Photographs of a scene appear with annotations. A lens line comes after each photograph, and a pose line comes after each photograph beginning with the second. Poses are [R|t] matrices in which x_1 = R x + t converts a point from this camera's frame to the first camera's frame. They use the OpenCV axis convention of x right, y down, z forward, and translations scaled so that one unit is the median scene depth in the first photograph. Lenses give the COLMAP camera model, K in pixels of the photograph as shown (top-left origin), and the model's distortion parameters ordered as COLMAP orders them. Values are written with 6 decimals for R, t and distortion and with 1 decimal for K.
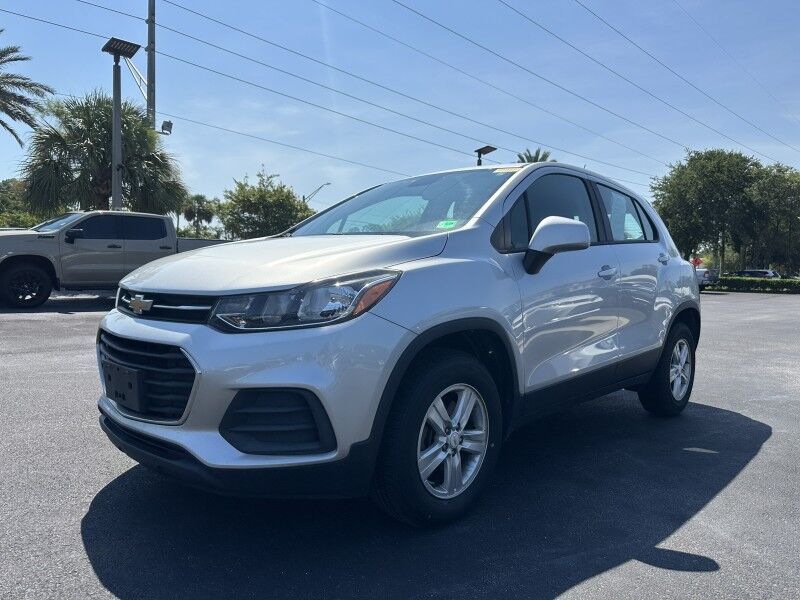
lens RADIAL K [[592.0, 0, 400.7], [0, 592.0, 289.5], [0, 0, 1]] dist [0.006701, 0.001020]
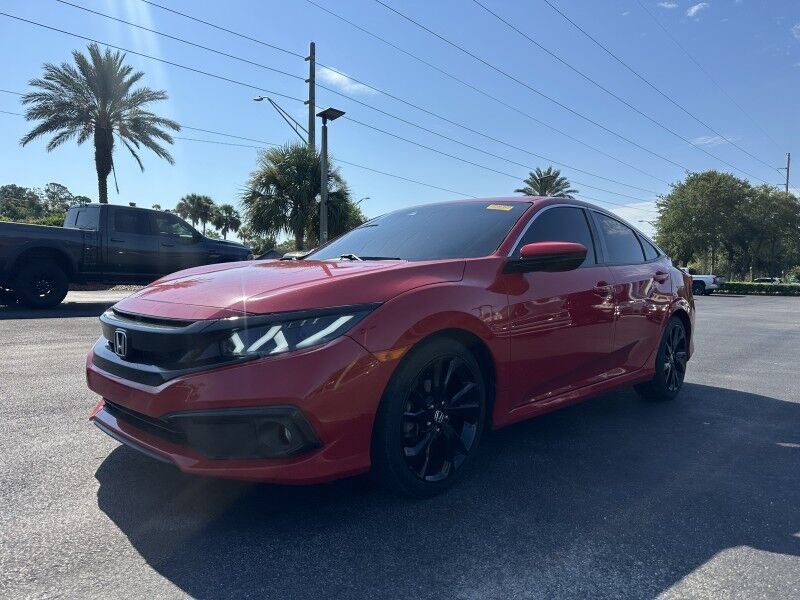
lens RADIAL K [[579.9, 0, 404.7], [0, 579.9, 310.6], [0, 0, 1]] dist [-0.000650, -0.000303]
pose [[0.999129, -0.002926, 0.041614, -0.114761], [0.001754, 0.999601, 0.028174, 0.001637], [-0.041680, -0.028077, 0.998736, -0.109709]]
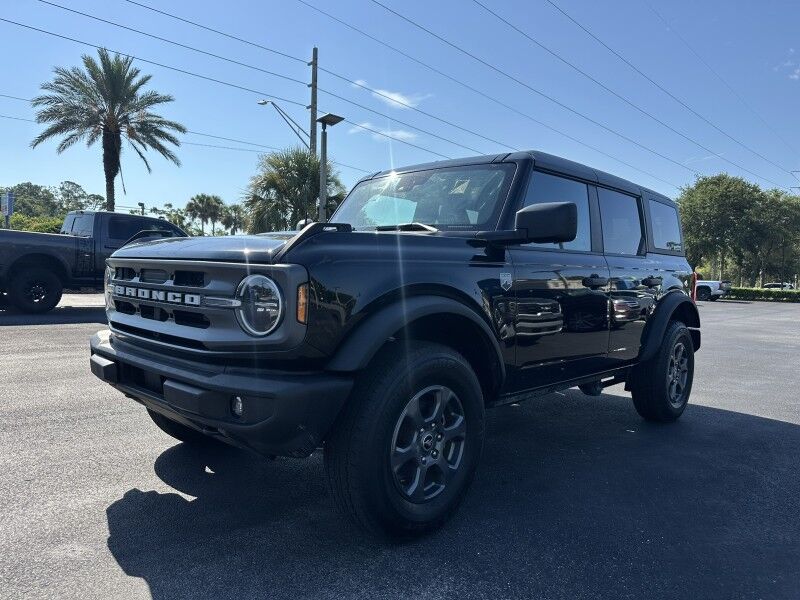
lens RADIAL K [[581.0, 0, 400.8], [0, 581.0, 307.7], [0, 0, 1]] dist [-0.001900, -0.002195]
pose [[0.999796, 0.008310, 0.018415, -0.105350], [-0.008742, 0.999686, 0.023499, -0.001945], [-0.018214, -0.023655, 0.999554, -0.112679]]
